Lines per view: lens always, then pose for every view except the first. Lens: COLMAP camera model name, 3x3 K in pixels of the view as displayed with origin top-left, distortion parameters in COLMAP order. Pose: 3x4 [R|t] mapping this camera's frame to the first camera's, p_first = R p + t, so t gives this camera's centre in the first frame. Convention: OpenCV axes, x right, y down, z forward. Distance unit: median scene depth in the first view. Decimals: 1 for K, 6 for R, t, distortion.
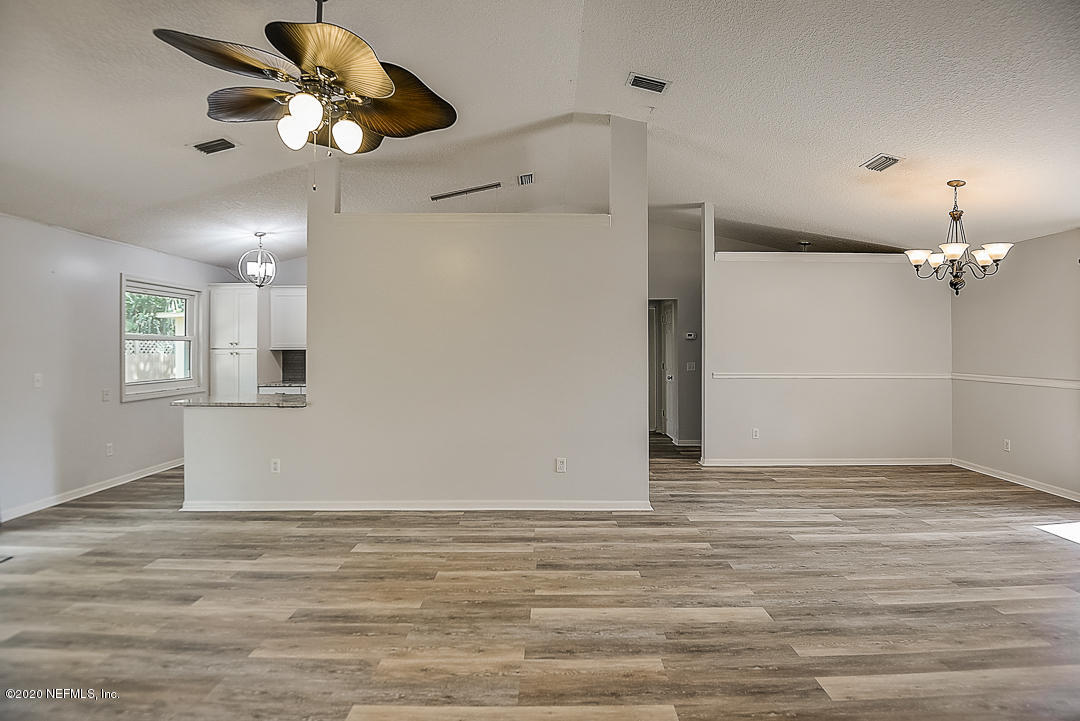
lens RADIAL K [[503.1, 0, 558.6], [0, 503.1, 355.0], [0, 0, 1]] dist [-0.002605, -0.024746]
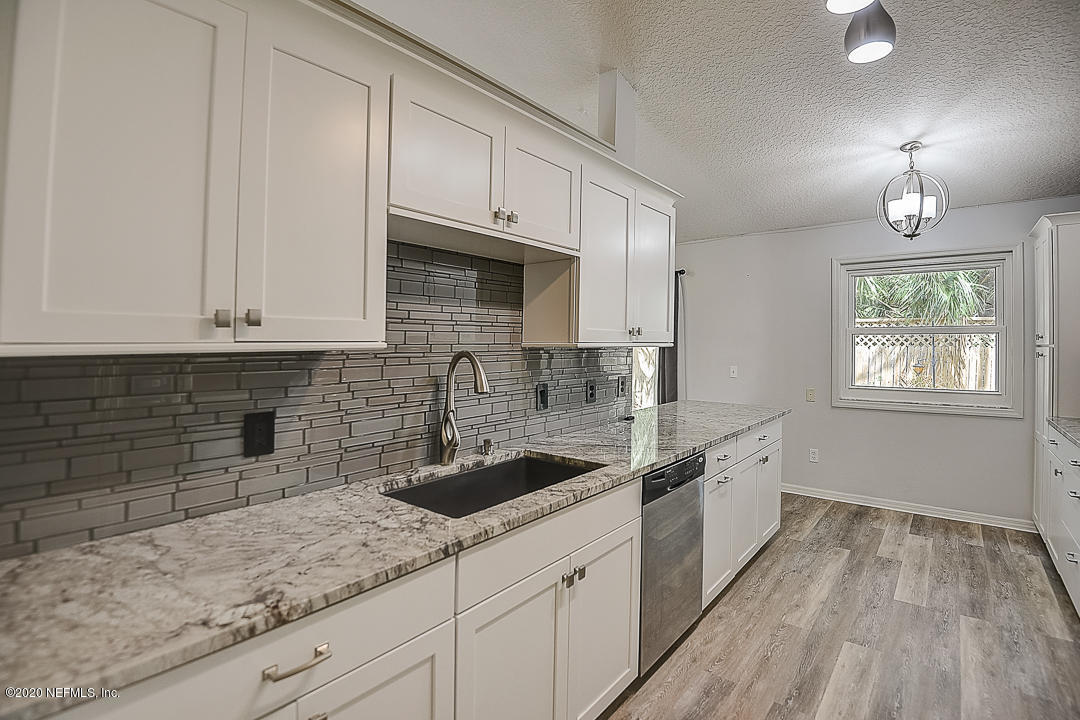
lens RADIAL K [[526.1, 0, 545.5], [0, 526.1, 339.2], [0, 0, 1]] dist [0.002414, -0.023547]
pose [[-0.611021, -0.009471, -0.791558, 0.220167], [-0.009194, 0.999946, -0.004867, -0.020530], [0.791561, 0.004304, -0.611075, 1.722443]]
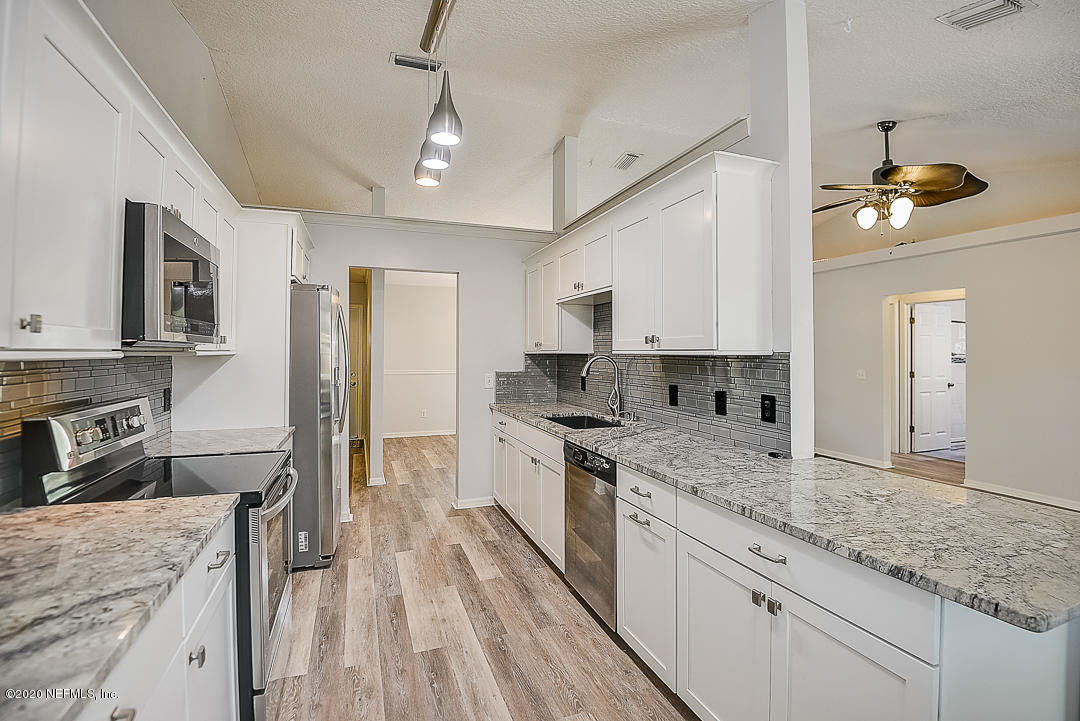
lens RADIAL K [[500.7, 0, 552.8], [0, 500.7, 349.3], [0, 0, 1]] dist [-0.003055, -0.022153]
pose [[-0.365079, 0.002683, 0.930973, -1.080070], [0.003740, 0.999992, -0.001415, -0.021407], [-0.930969, 0.002966, -0.365086, 1.767734]]
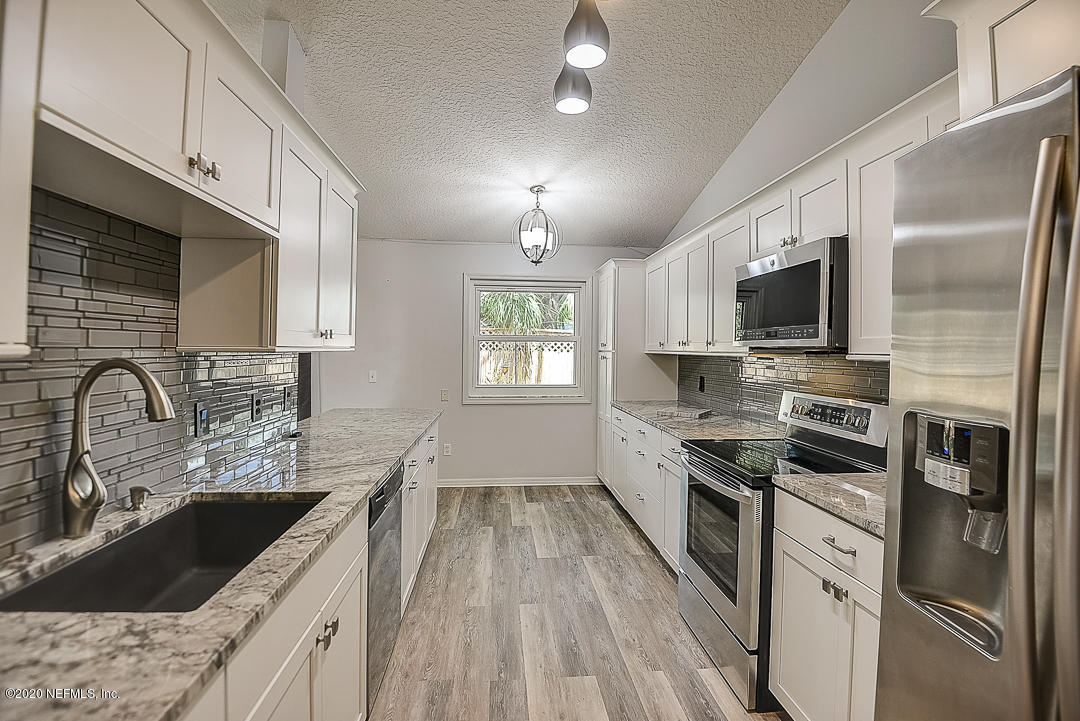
lens RADIAL K [[517.0, 0, 566.7], [0, 517.0, 353.9], [0, 0, 1]] dist [-0.001194, -0.018552]
pose [[0.137118, 0.007256, -0.990528, 0.224849], [-0.016297, 0.999854, 0.005069, -0.020026], [0.990421, 0.015447, 0.137216, 1.570814]]
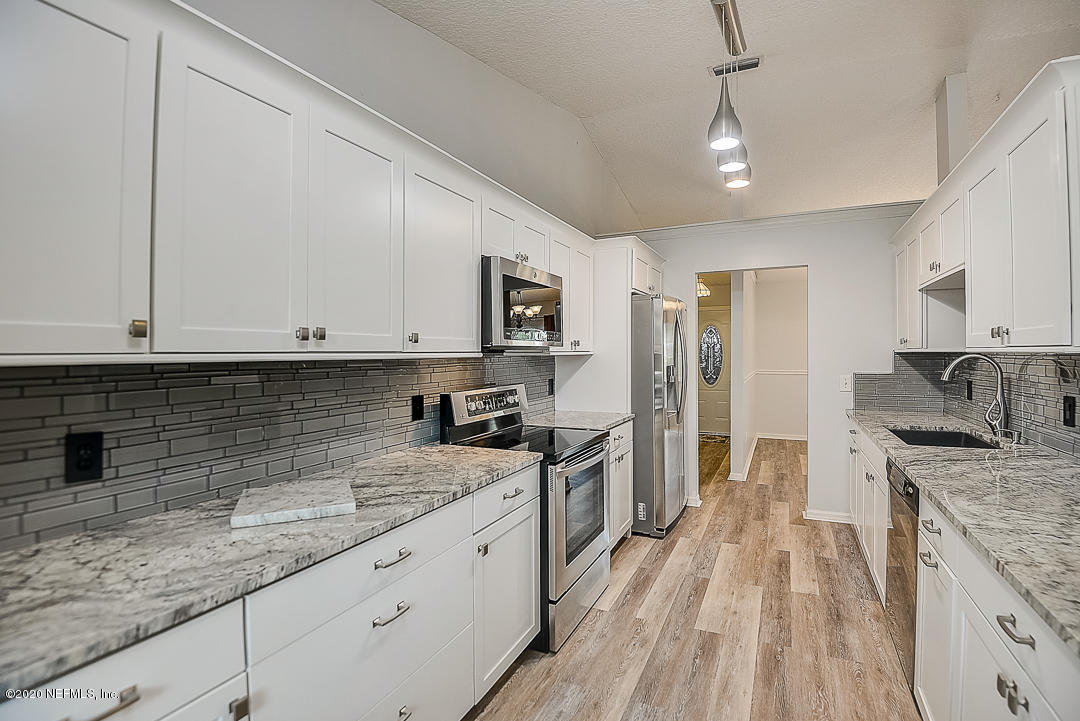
lens RADIAL K [[503.1, 0, 558.6], [0, 503.1, 355.0], [0, 0, 1]] dist [-0.002605, -0.024746]
pose [[0.404485, -0.009037, 0.914500, -1.133008], [0.012185, 0.999916, 0.004492, -0.019904], [-0.914464, 0.009326, 0.404561, 1.582183]]
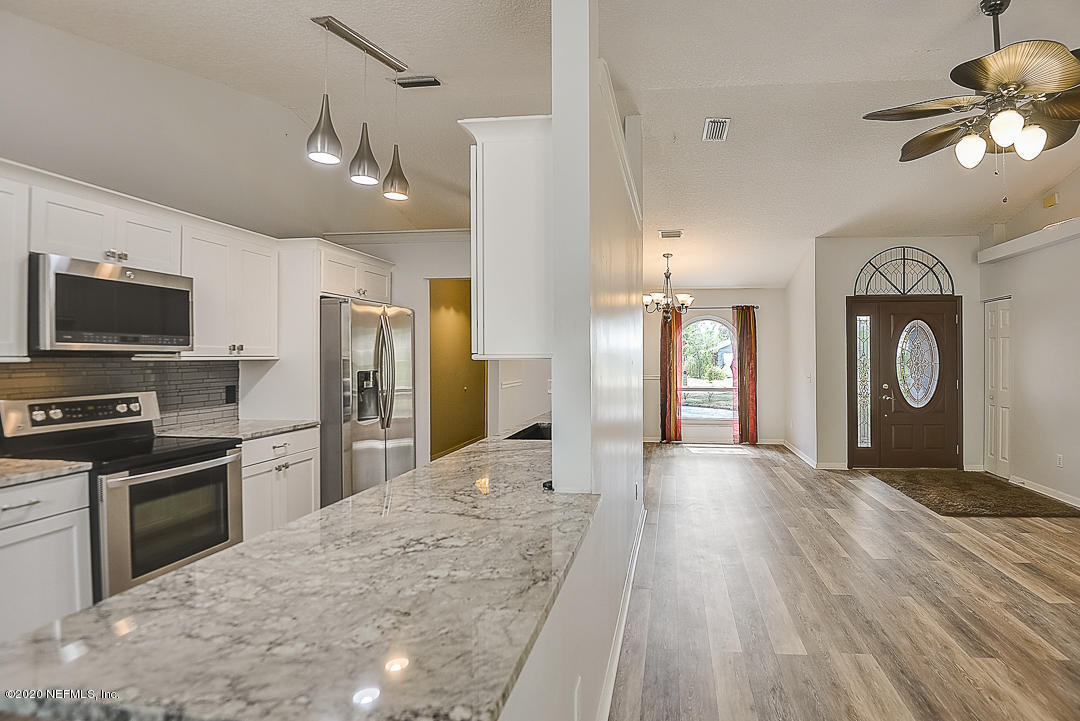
lens RADIAL K [[534.1, 0, 620.5], [0, 534.1, 359.8], [0, 0, 1]] dist [-0.000940, -0.019424]
pose [[0.098168, -0.007098, 0.995145, -1.125656], [0.002735, 0.999973, 0.006862, -0.020646], [-0.995166, 0.002048, 0.098185, 1.137975]]
